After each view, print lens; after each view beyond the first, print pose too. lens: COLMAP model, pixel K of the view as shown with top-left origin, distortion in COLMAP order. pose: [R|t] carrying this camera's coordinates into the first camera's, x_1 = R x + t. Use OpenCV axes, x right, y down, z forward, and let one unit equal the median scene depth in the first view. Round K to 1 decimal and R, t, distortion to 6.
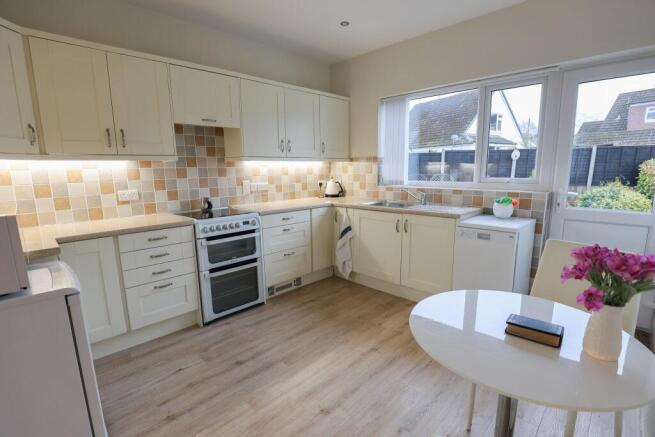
lens RADIAL K [[303.4, 0, 330.8], [0, 303.4, 221.4], [0, 0, 1]] dist [-0.018056, 0.000003]
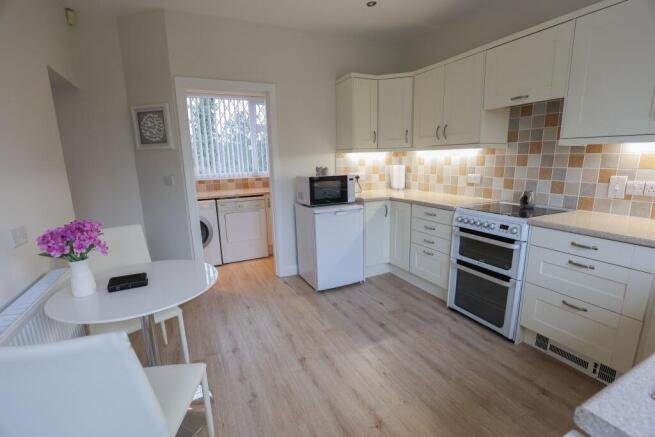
lens RADIAL K [[303.4, 0, 330.8], [0, 303.4, 221.4], [0, 0, 1]] dist [-0.018056, 0.000003]
pose [[-0.308363, 0.214176, -0.926845, 0.621564], [-0.143507, 0.952700, 0.267896, -0.165564], [0.940382, 0.215618, -0.263041, 0.840770]]
